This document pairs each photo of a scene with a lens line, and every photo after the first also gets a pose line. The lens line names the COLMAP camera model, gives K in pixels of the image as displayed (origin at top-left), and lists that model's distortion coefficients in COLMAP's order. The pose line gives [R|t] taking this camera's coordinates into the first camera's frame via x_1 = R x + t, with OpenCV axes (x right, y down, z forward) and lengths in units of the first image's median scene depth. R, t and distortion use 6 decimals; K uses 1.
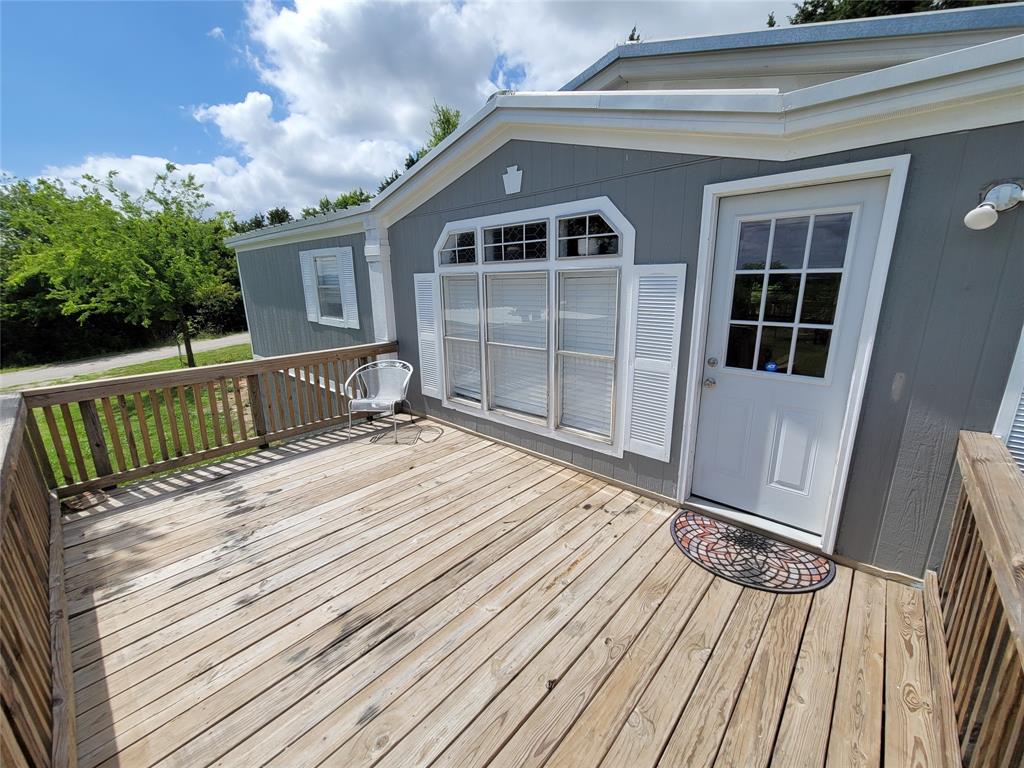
lens RADIAL K [[416.2, 0, 519.5], [0, 416.2, 382.5], [0, 0, 1]] dist [-0.001713, 0.000055]
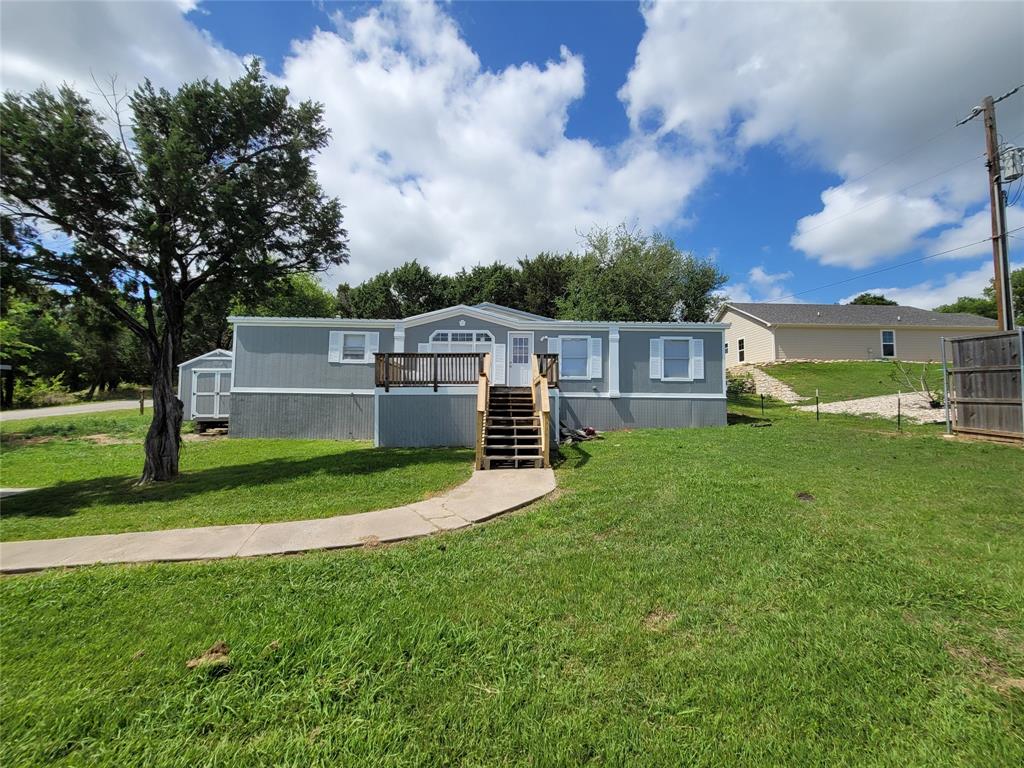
lens RADIAL K [[416.2, 0, 519.5], [0, 416.2, 382.5], [0, 0, 1]] dist [-0.001713, 0.000055]
pose [[0.733818, 0.067080, 0.676026, -2.532477], [0.144932, 0.956745, -0.252257, 1.299814], [-0.663706, 0.283088, 0.692355, -2.234426]]
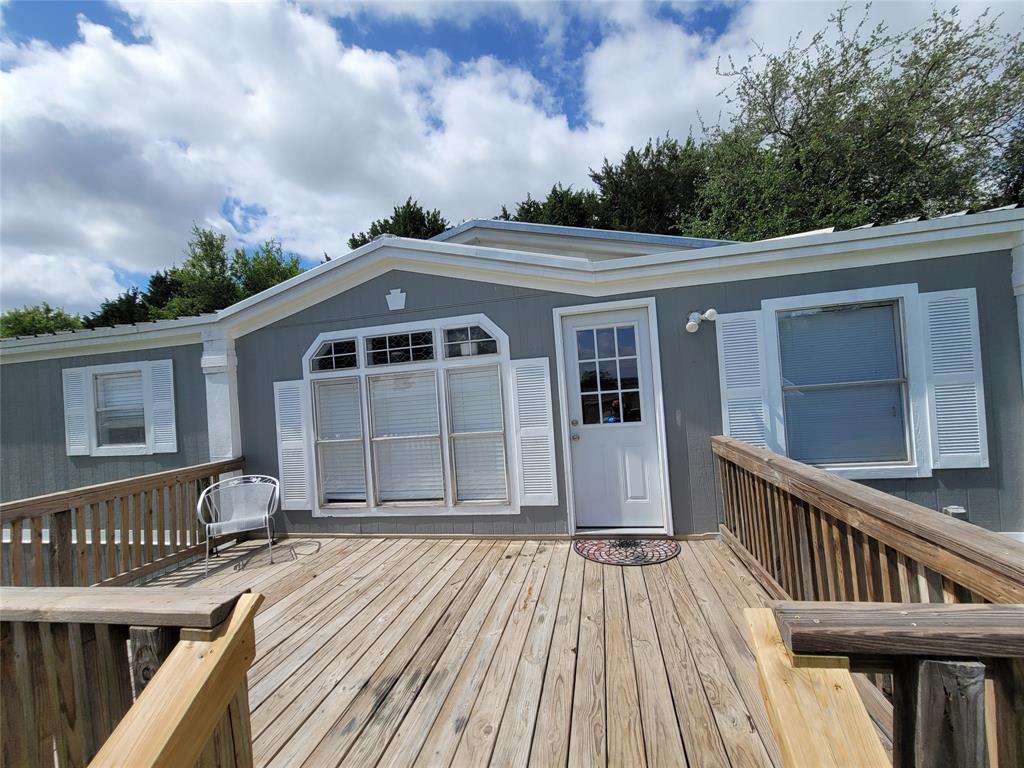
lens RADIAL K [[416.2, 0, 519.5], [0, 416.2, 382.5], [0, 0, 1]] dist [-0.001713, 0.000055]
pose [[0.866663, -0.039953, 0.497292, -0.340896], [0.177976, 0.955962, -0.233367, 0.099808], [-0.466069, 0.290757, 0.835608, -0.121370]]
